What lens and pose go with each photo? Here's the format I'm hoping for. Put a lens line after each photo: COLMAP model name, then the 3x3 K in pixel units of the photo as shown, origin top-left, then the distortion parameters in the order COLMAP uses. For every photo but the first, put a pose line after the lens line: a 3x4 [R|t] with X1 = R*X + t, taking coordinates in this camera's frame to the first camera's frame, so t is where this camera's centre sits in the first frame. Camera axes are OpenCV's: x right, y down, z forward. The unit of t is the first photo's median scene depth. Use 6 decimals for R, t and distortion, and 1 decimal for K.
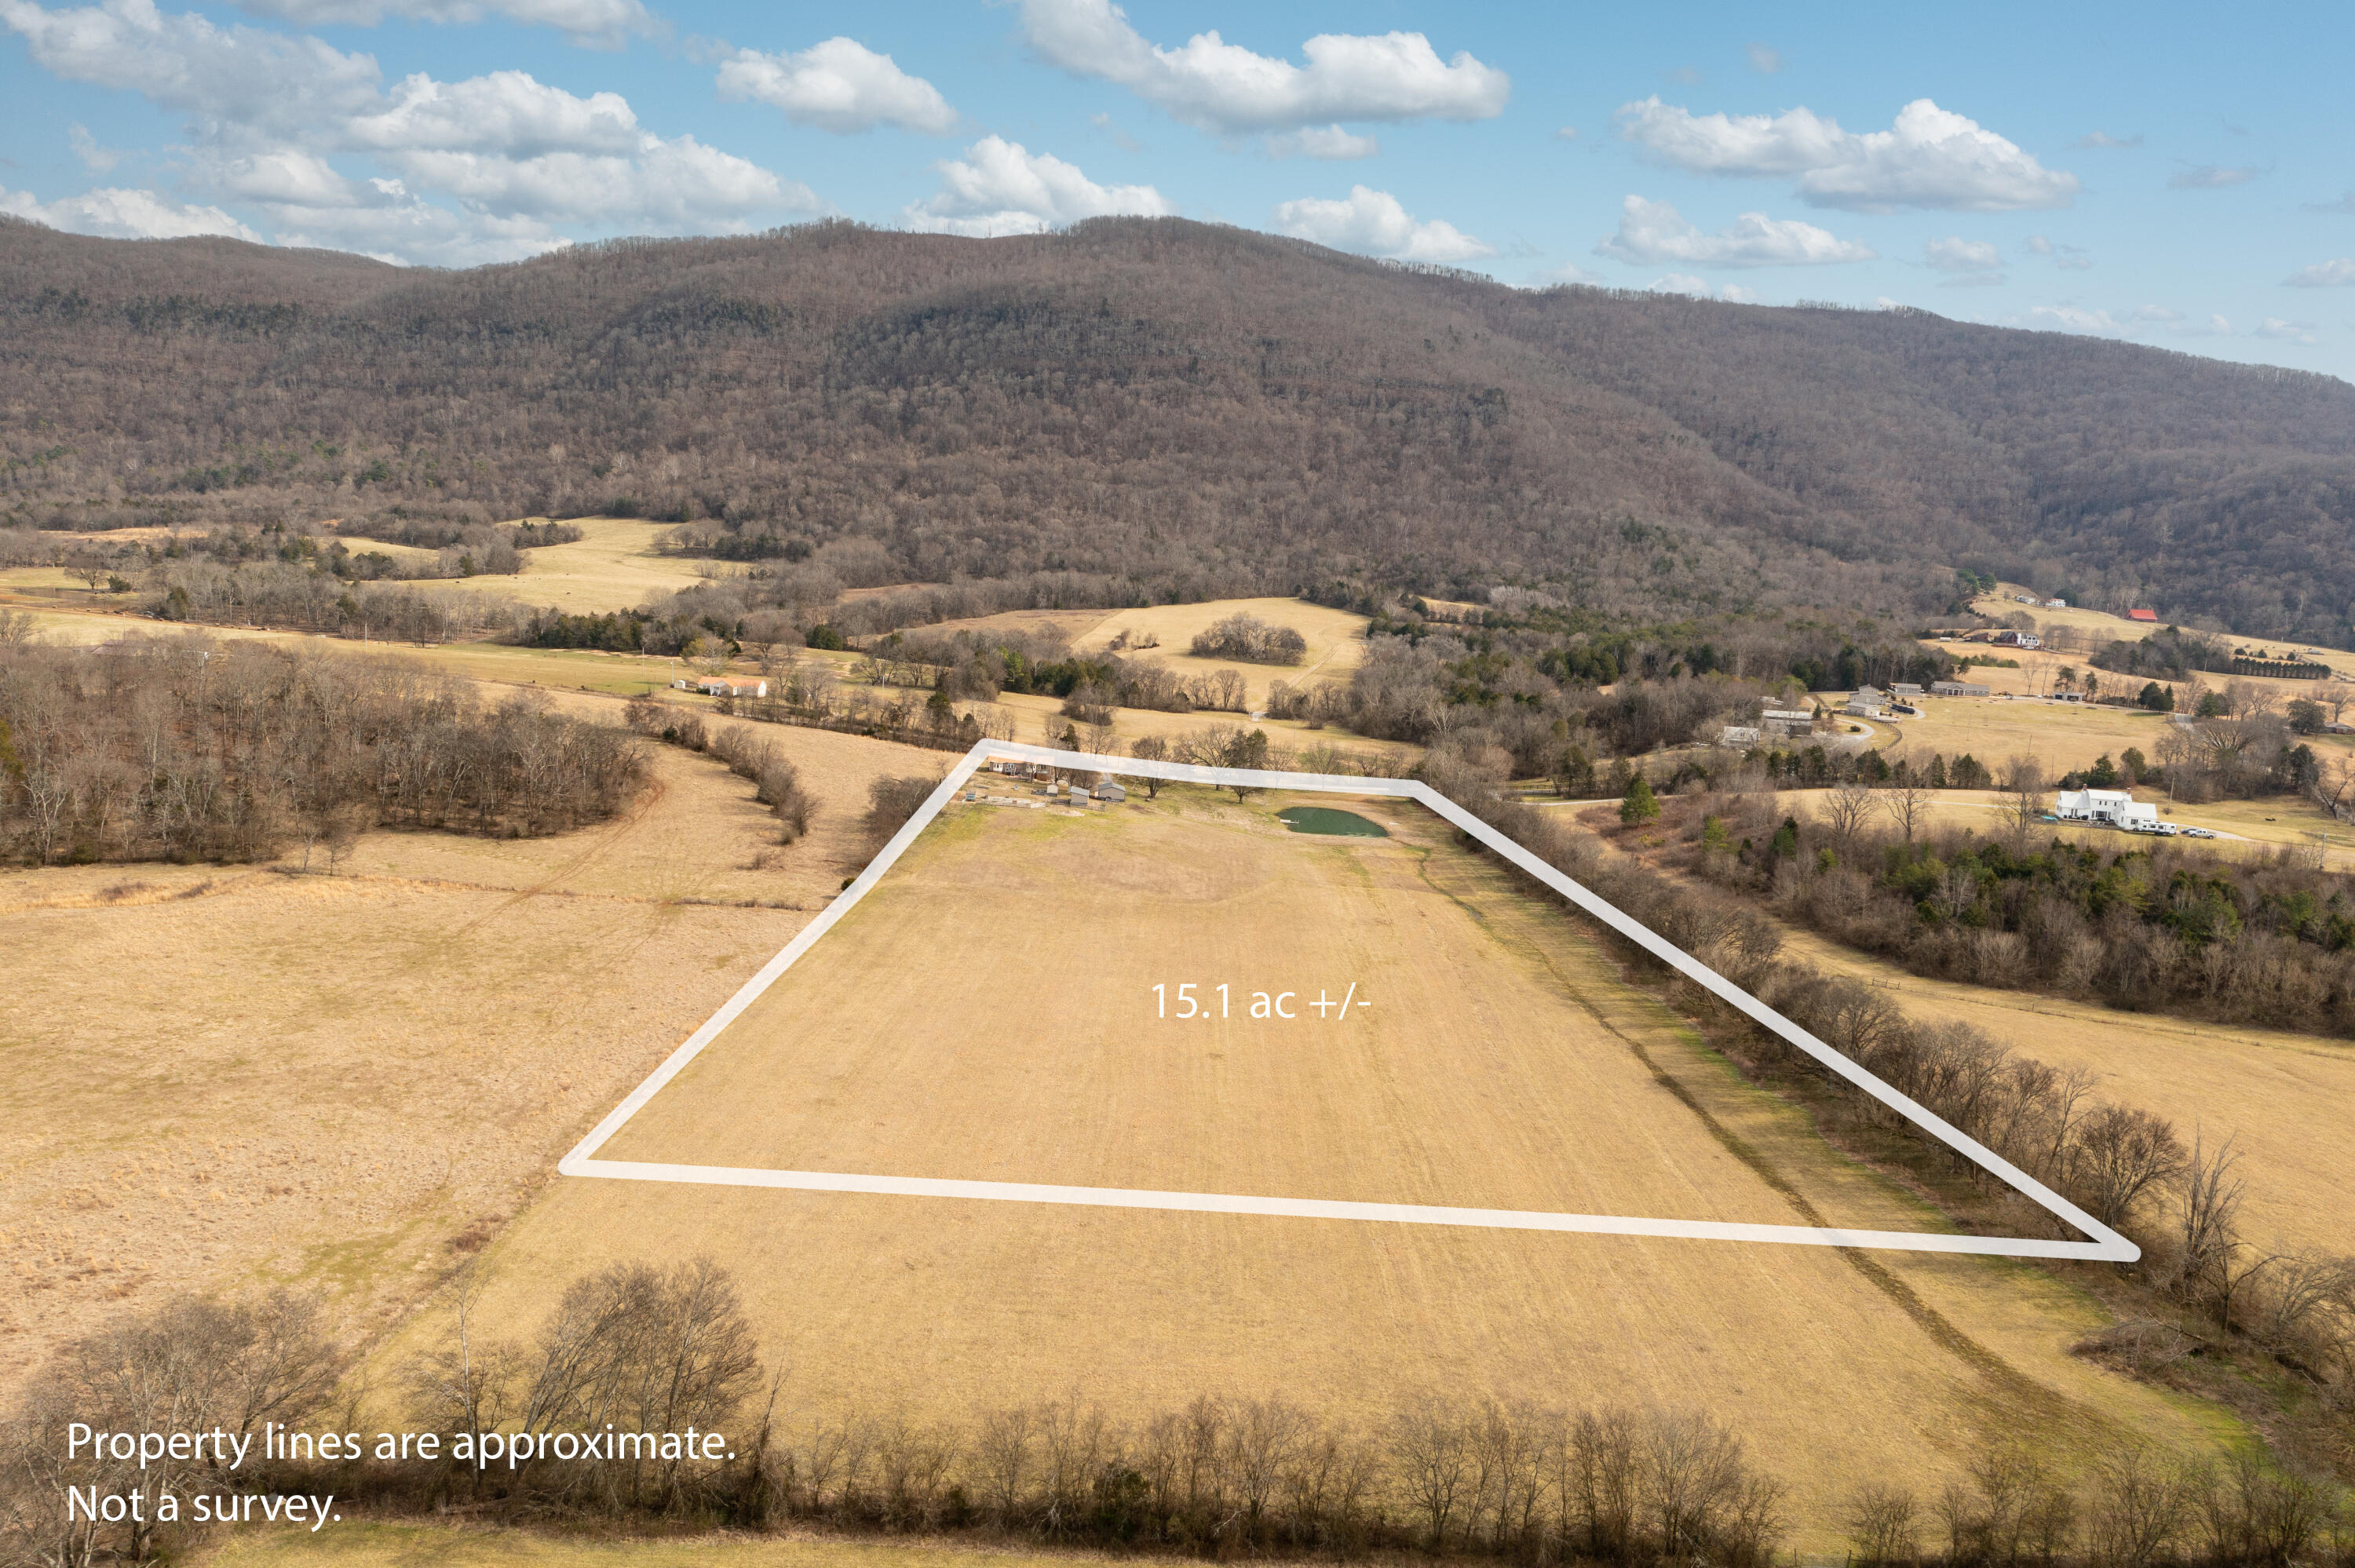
lens RADIAL K [[1868.2, 0, 1169.6], [0, 1868.2, 776.2], [0, 0, 1]] dist [-0.008813, 0.013946]
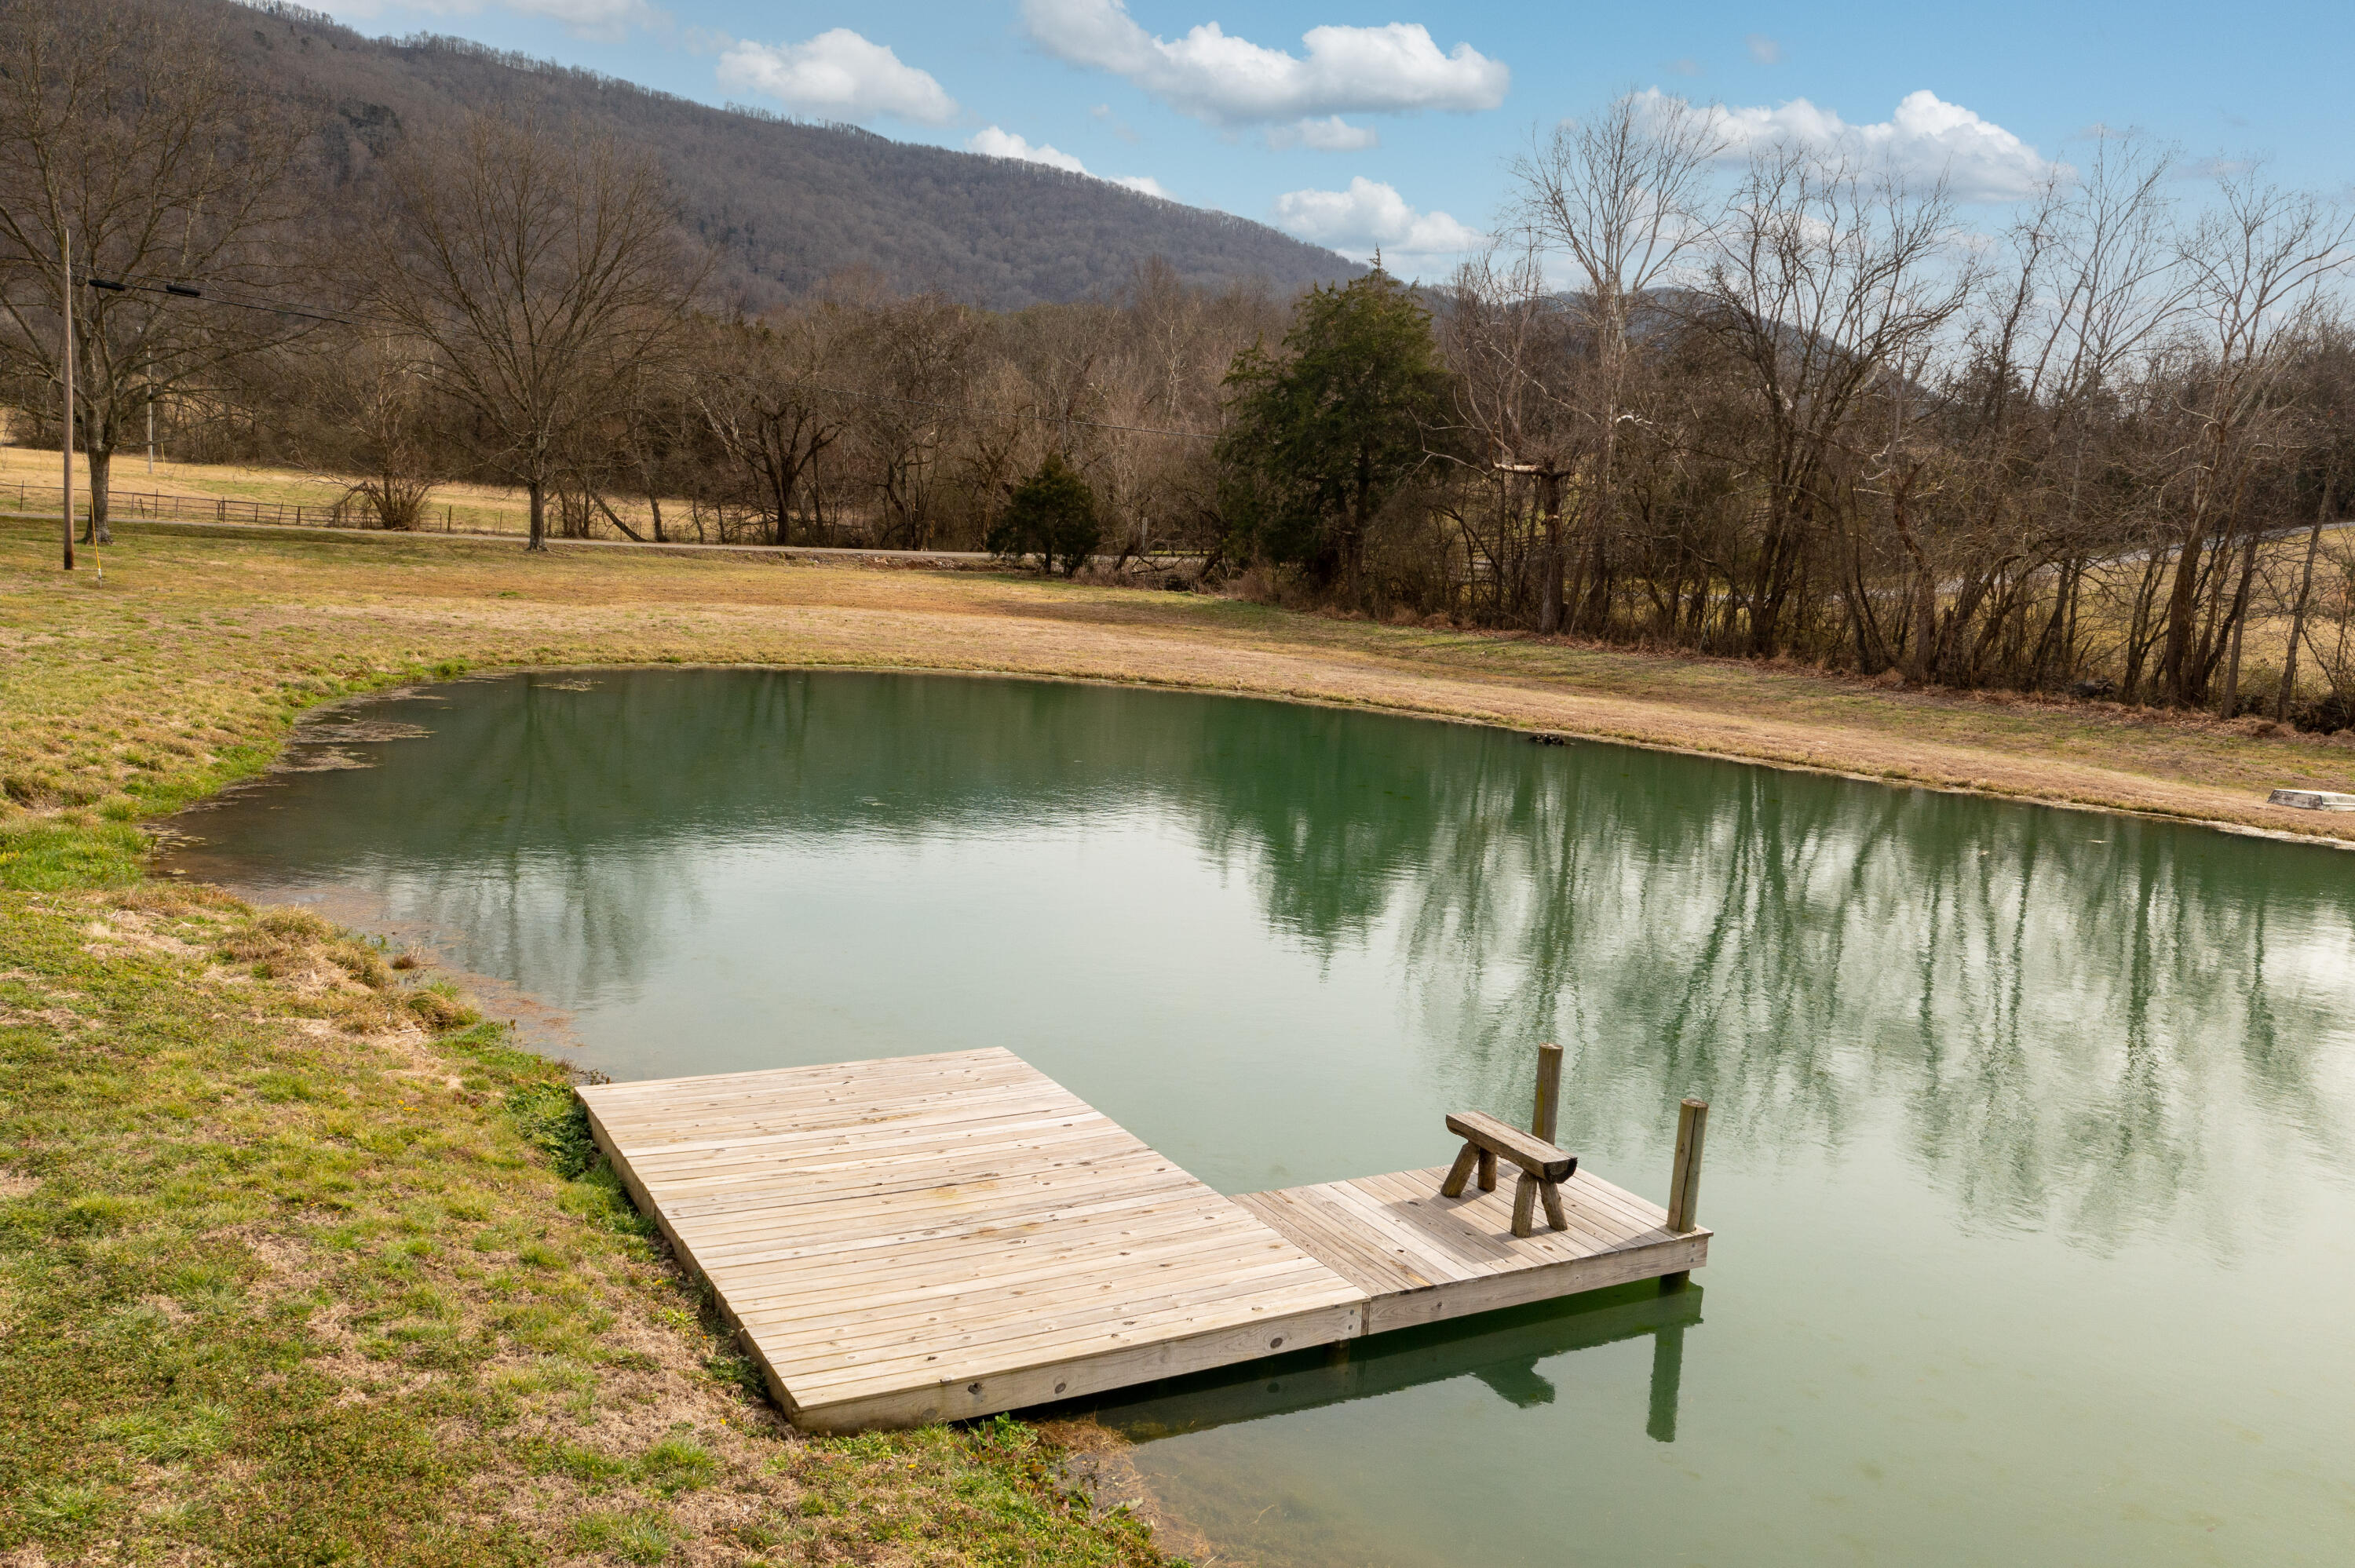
lens RADIAL K [[1868.2, 0, 1174.4], [0, 1868.2, 772.4], [0, 0, 1]] dist [-0.008813, 0.013946]
pose [[0.825074, -0.085337, 0.558544, 0.015425], [0.060542, 0.996190, 0.062771, 0.005322], [-0.561772, -0.017976, 0.827096, 0.286536]]
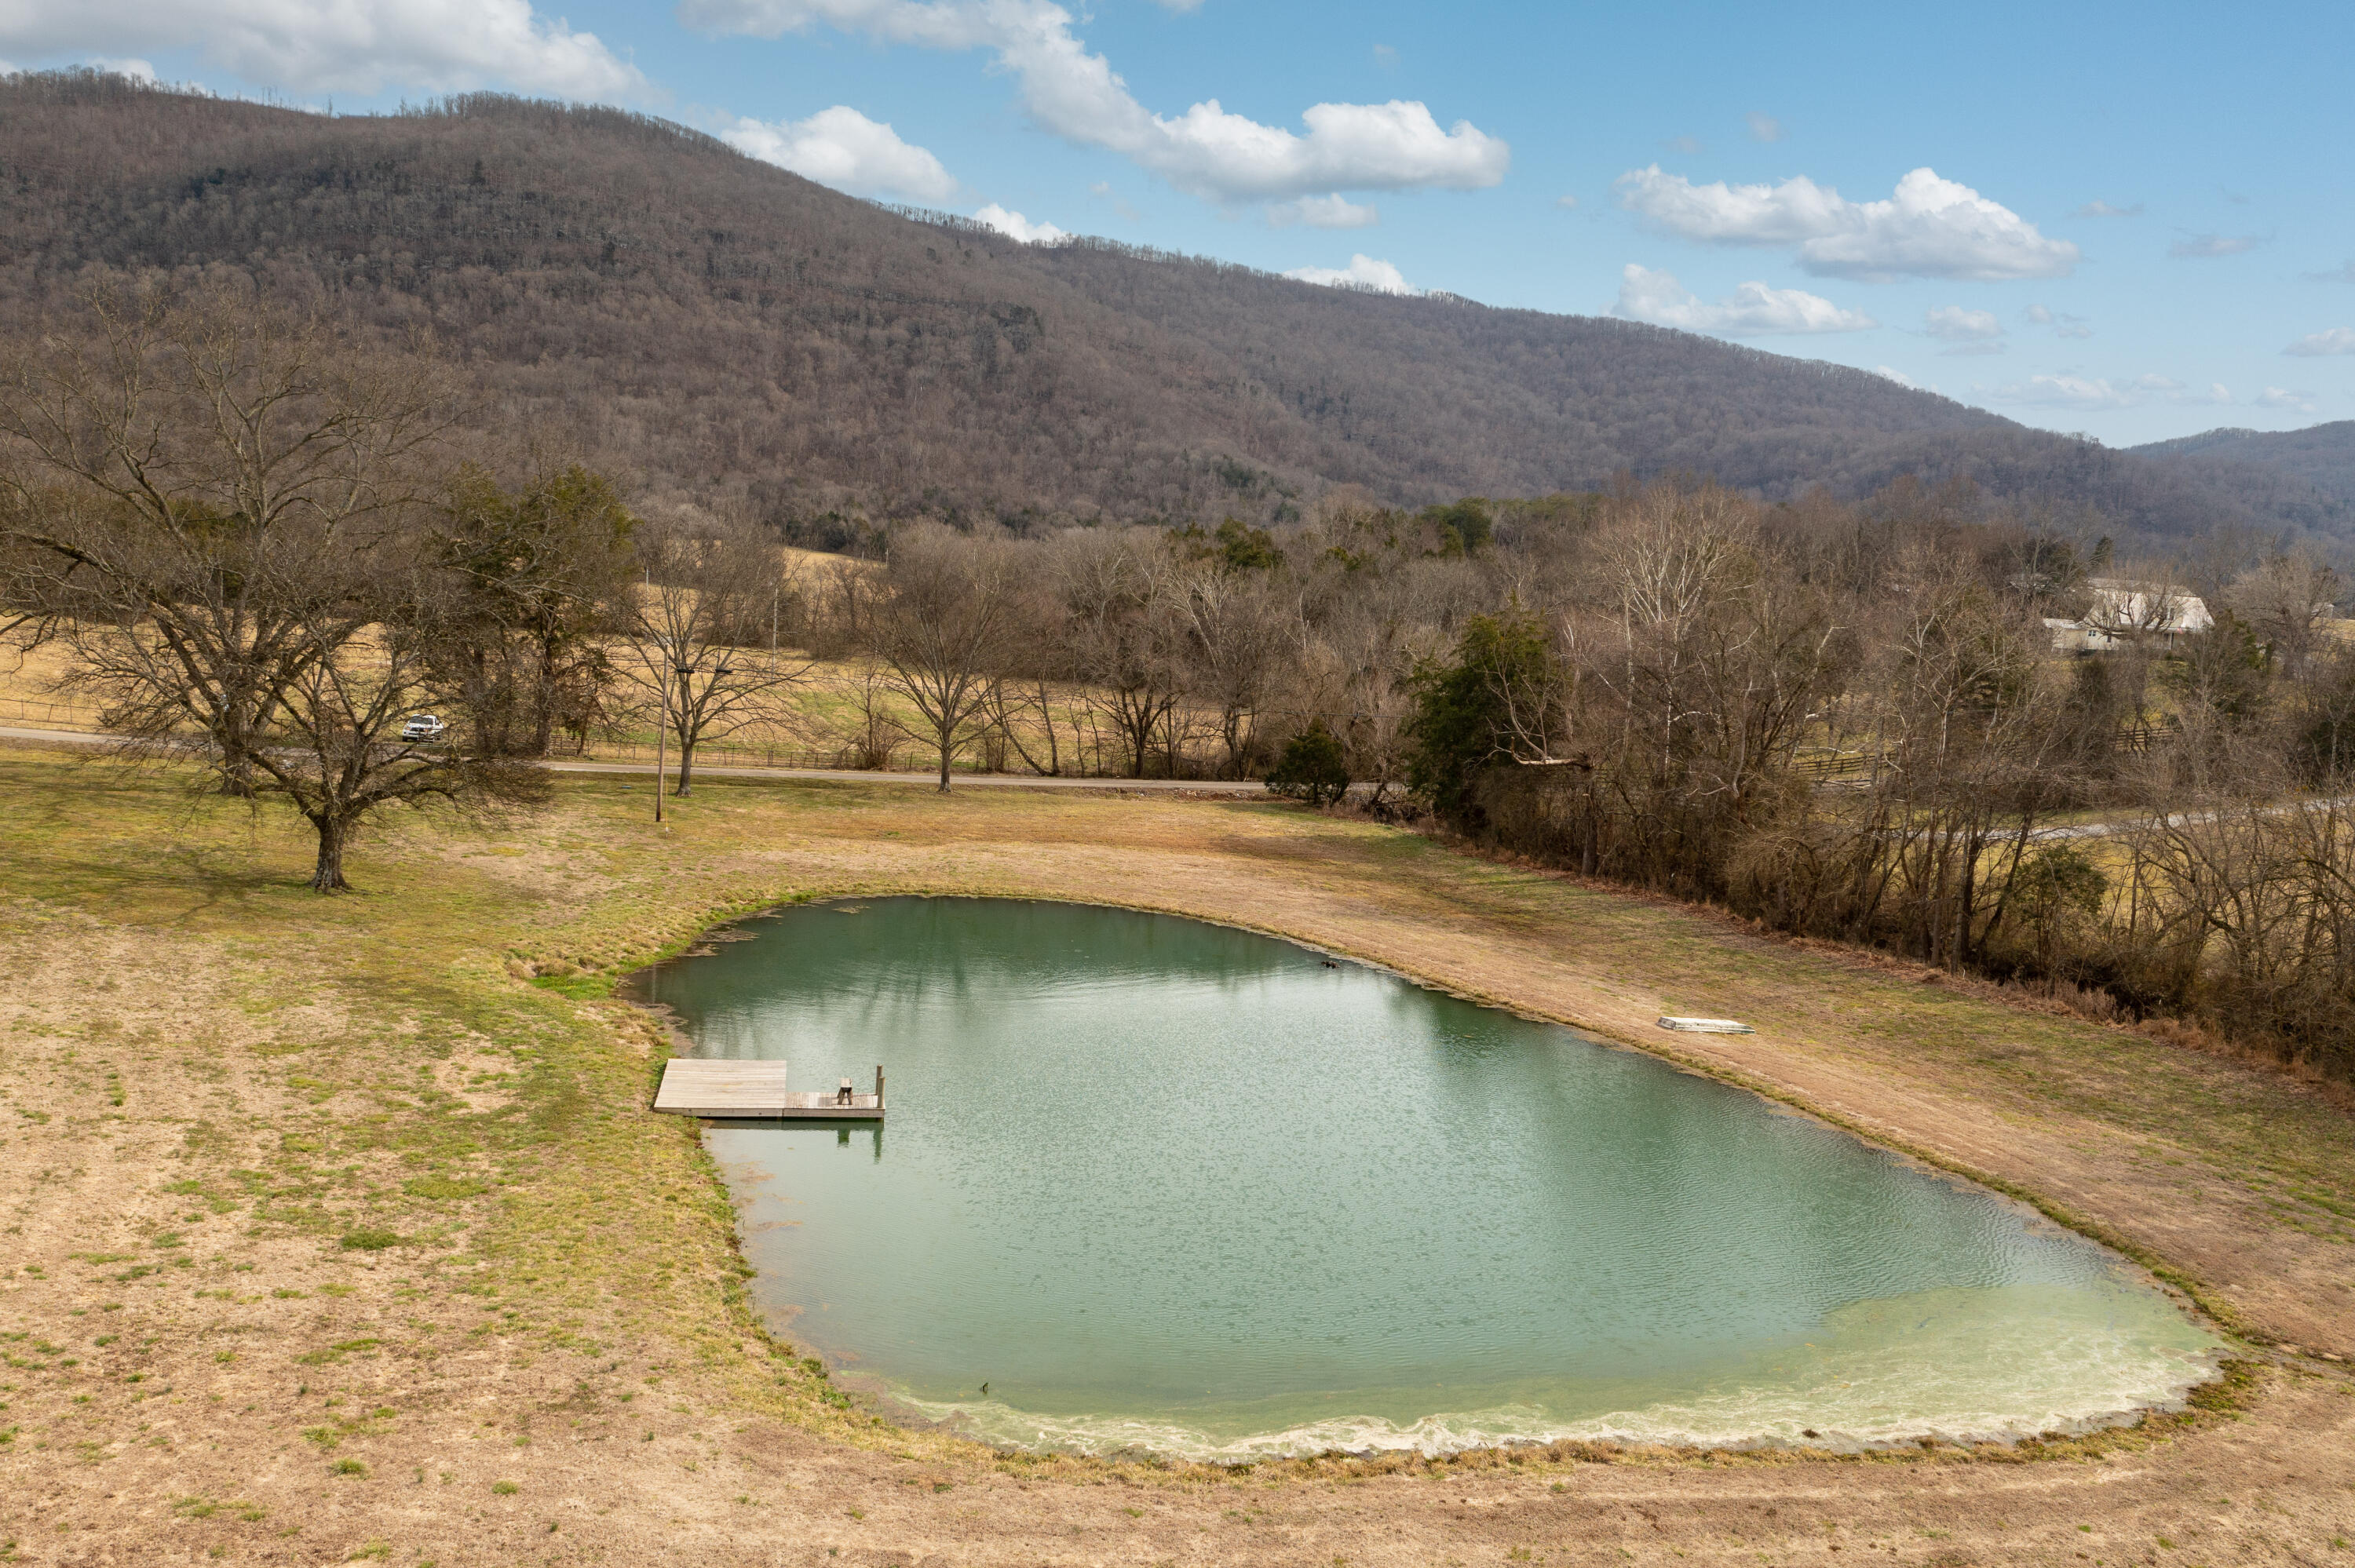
lens RADIAL K [[1868.2, 0, 1172.2], [0, 1868.2, 776.5], [0, 0, 1]] dist [-0.008813, 0.013946]
pose [[0.959926, -0.018060, 0.279672, 0.016746], [0.026338, 0.999318, -0.025869, 0.003648], [-0.279014, 0.032199, 0.959747, 0.266120]]
